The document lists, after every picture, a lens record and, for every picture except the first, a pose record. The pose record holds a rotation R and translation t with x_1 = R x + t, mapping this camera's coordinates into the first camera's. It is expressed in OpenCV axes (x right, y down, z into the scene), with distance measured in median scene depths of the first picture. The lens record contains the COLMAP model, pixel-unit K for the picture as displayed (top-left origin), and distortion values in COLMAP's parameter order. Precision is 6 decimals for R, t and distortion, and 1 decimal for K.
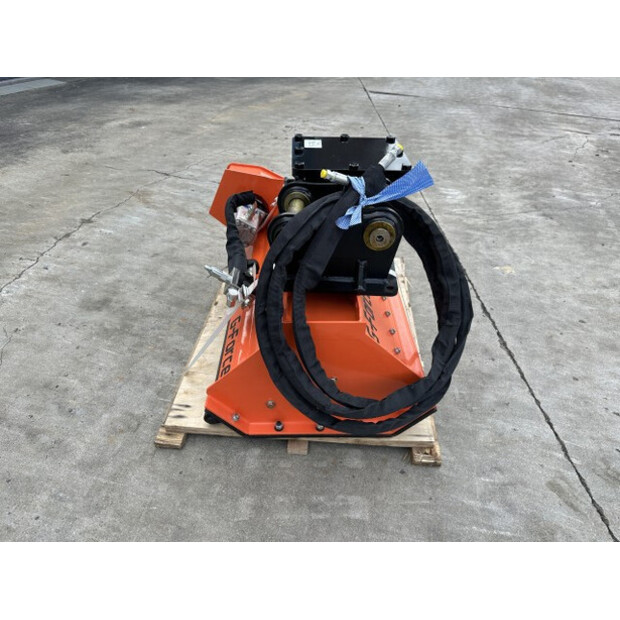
lens RADIAL K [[440.4, 0, 310.3], [0, 440.4, 310.3], [0, 0, 1]] dist [0.016531, -0.034341]
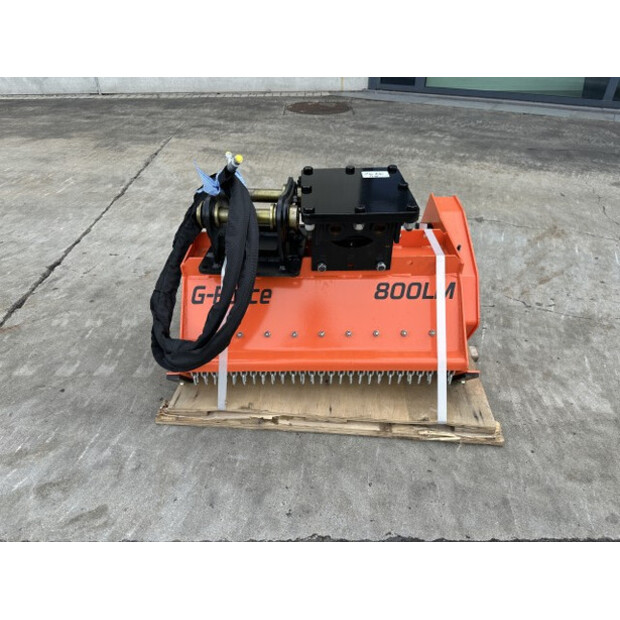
lens RADIAL K [[440.4, 0, 304.3], [0, 440.4, 308.3], [0, 0, 1]] dist [0.016531, -0.034341]
pose [[-0.023834, 0.560647, -0.827712, 0.939029], [-0.598335, 0.655284, 0.461083, -0.524865], [0.800891, 0.506239, 0.319837, 0.702471]]
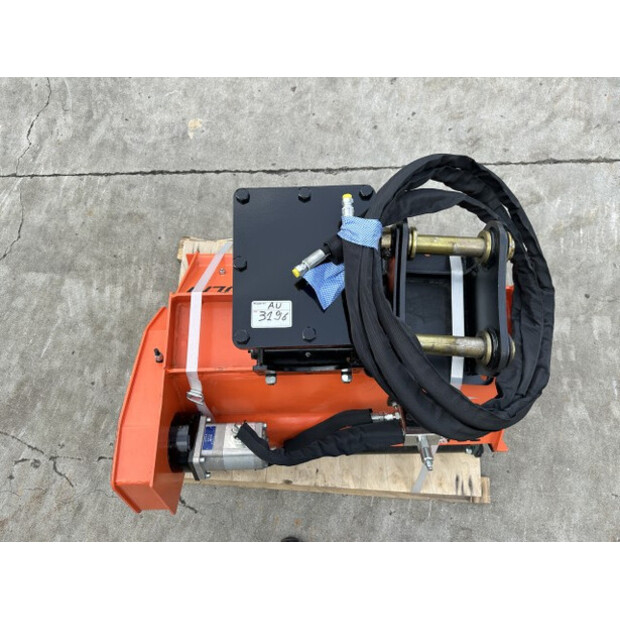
lens RADIAL K [[440.4, 0, 310.9], [0, 440.4, 306.3], [0, 0, 1]] dist [0.016531, -0.034341]
pose [[-0.006012, -0.971022, 0.238915, -0.126191], [0.605524, 0.186602, 0.773641, -0.802058], [-0.795805, 0.149320, 0.586855, 0.581138]]
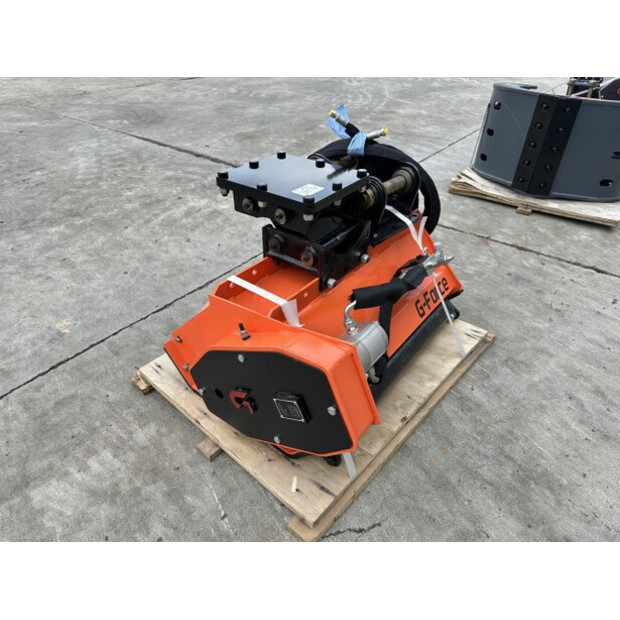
lens RADIAL K [[440.4, 0, 309.5], [0, 440.4, 300.5], [0, 0, 1]] dist [0.016531, -0.034341]
pose [[-0.787327, -0.374177, 0.490008, -0.474550], [0.348899, 0.384865, 0.854487, -0.991425], [-0.508317, 0.843724, -0.172464, 1.291657]]
